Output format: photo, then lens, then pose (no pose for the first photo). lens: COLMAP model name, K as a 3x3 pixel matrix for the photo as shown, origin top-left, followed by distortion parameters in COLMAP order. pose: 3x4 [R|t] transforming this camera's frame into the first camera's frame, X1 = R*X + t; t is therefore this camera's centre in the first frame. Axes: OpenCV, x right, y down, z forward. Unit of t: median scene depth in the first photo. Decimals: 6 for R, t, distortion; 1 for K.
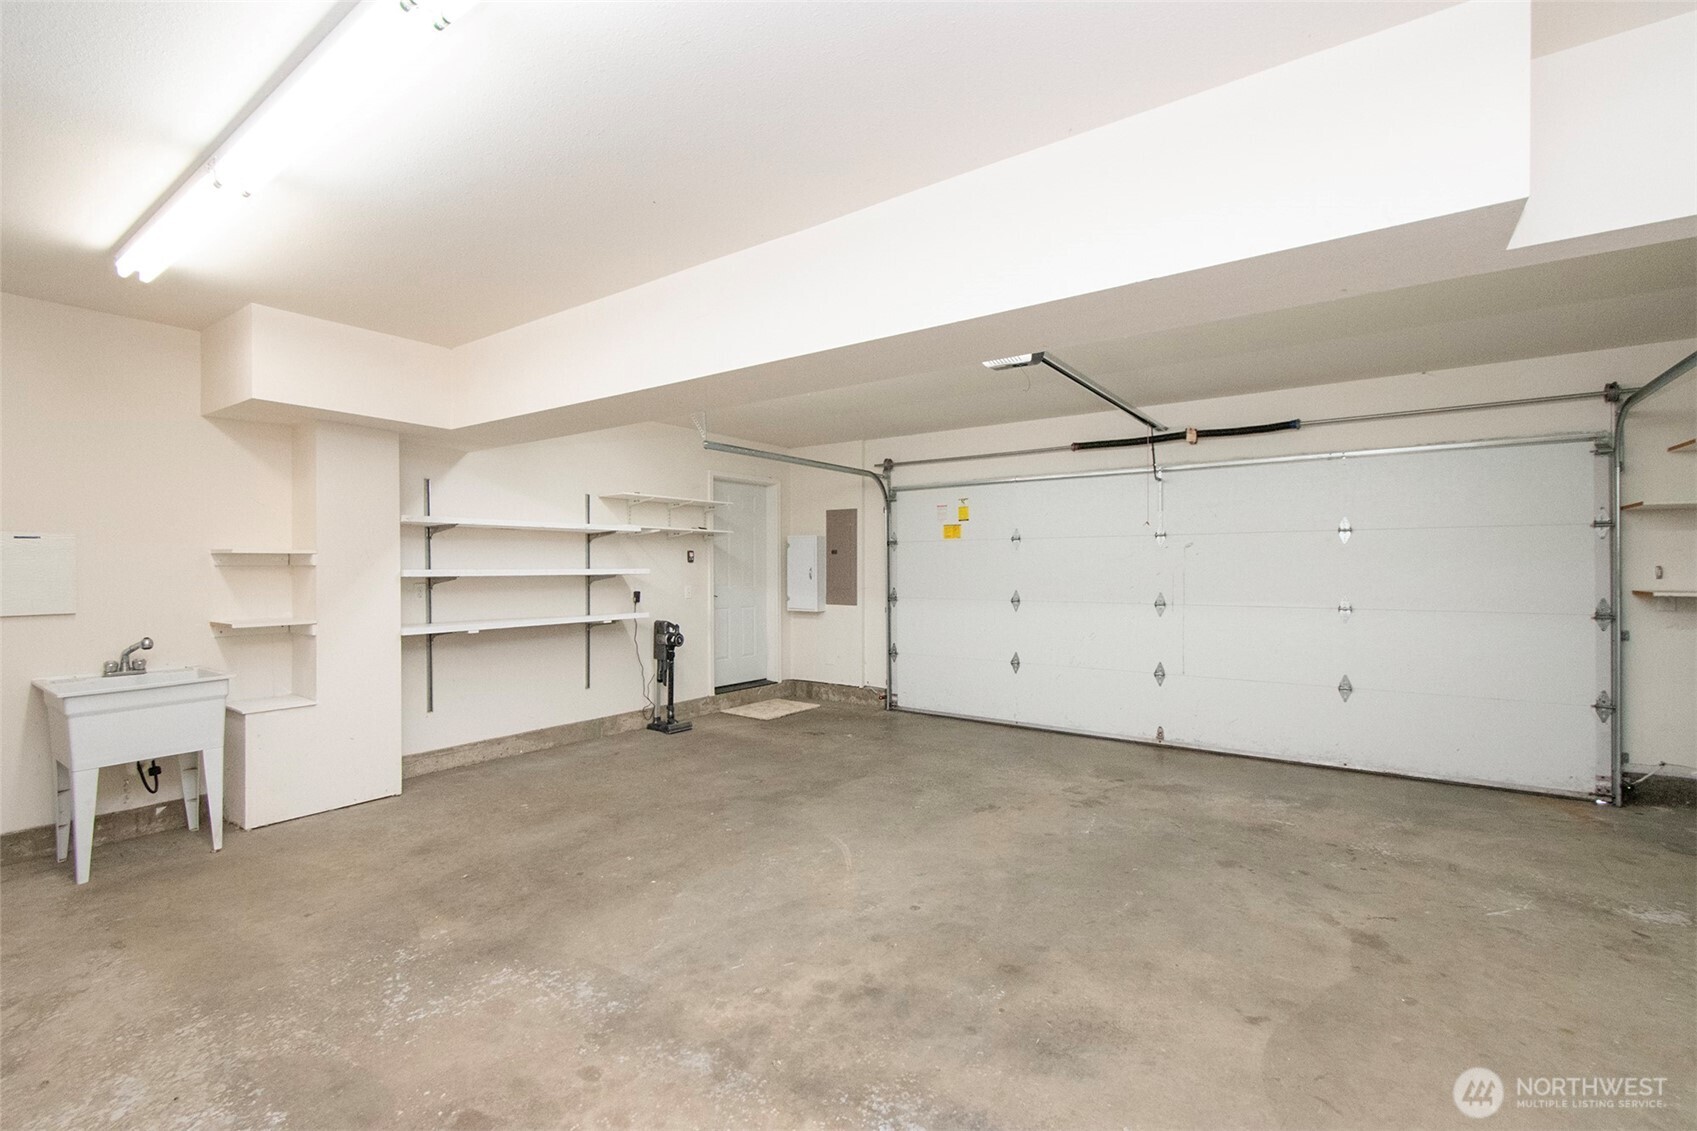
lens RADIAL K [[743.3, 0, 848.5], [0, 743.3, 565.5], [0, 0, 1]] dist [0.002970, 0.000170]
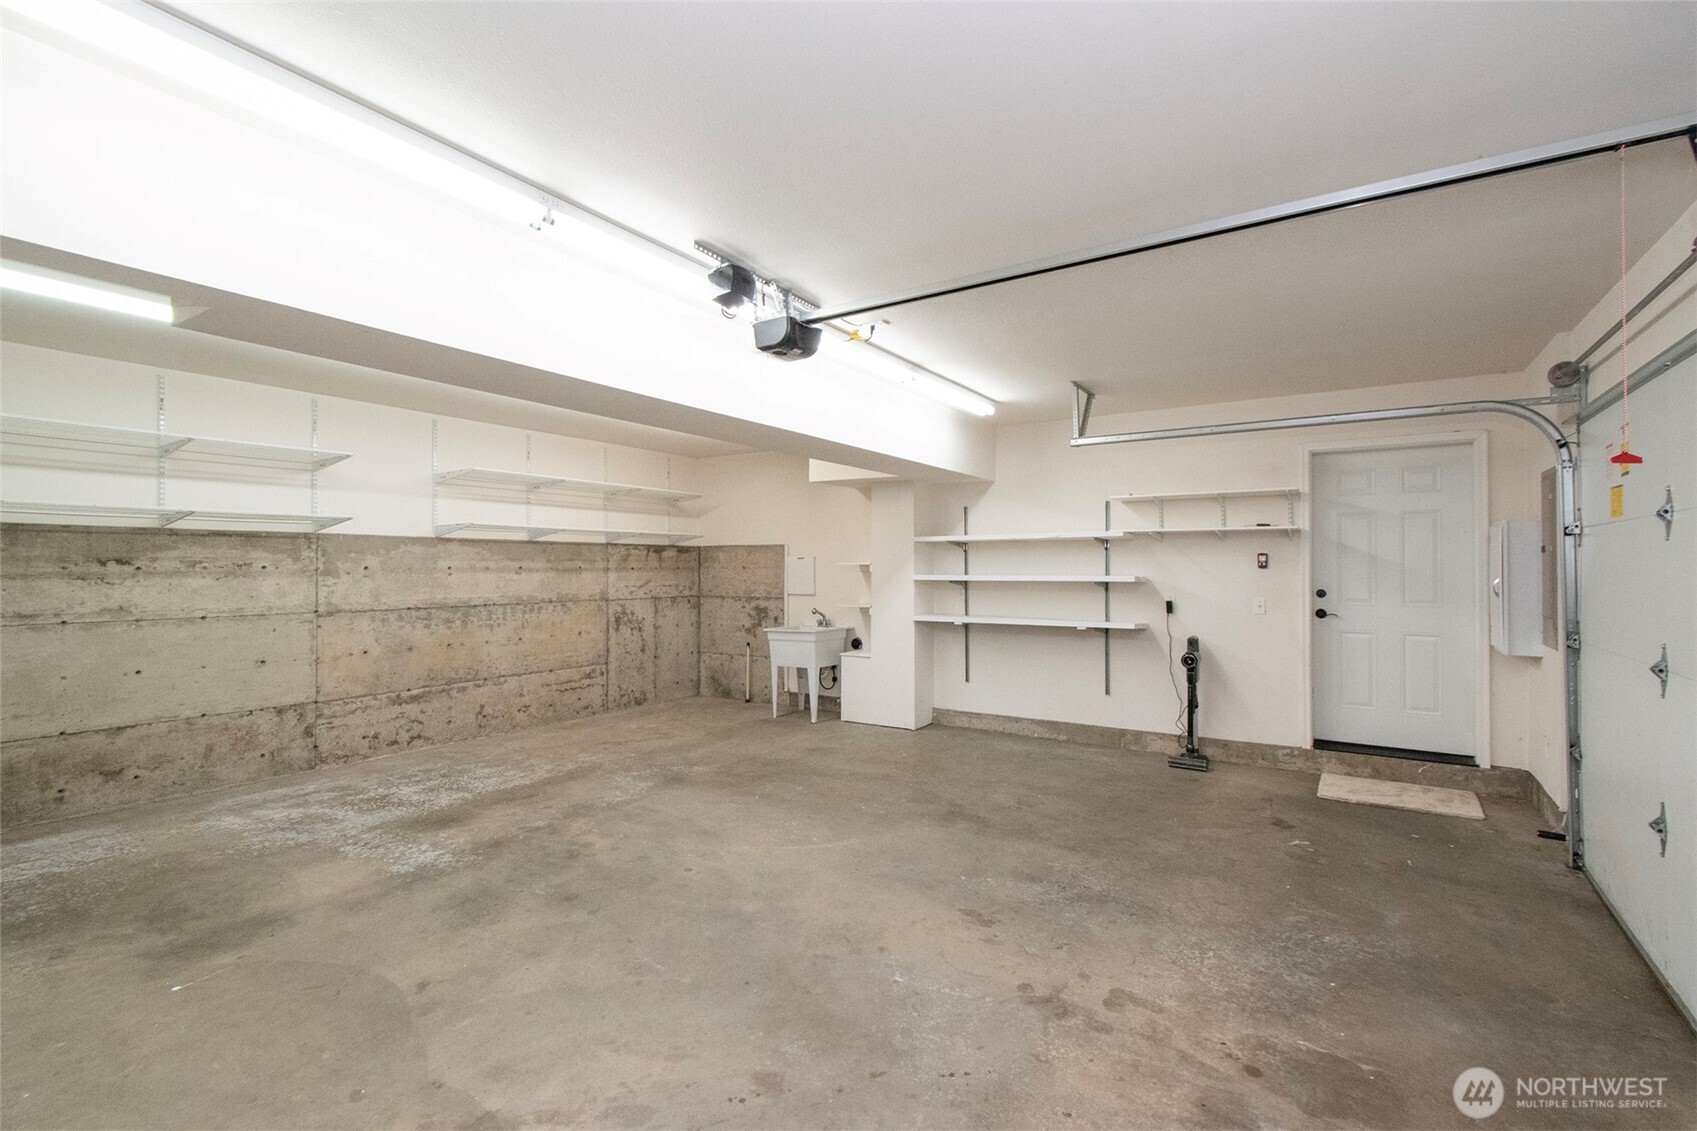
lens RADIAL K [[765.9, 0, 848.5], [0, 765.9, 565.5], [0, 0, 1]] dist [0.000068, 0.000369]
pose [[0.046707, -0.000068, -0.998909, 0.869228], [0.002064, 0.999998, 0.000028, -0.012201], [0.998906, -0.002063, 0.046707, 0.797270]]
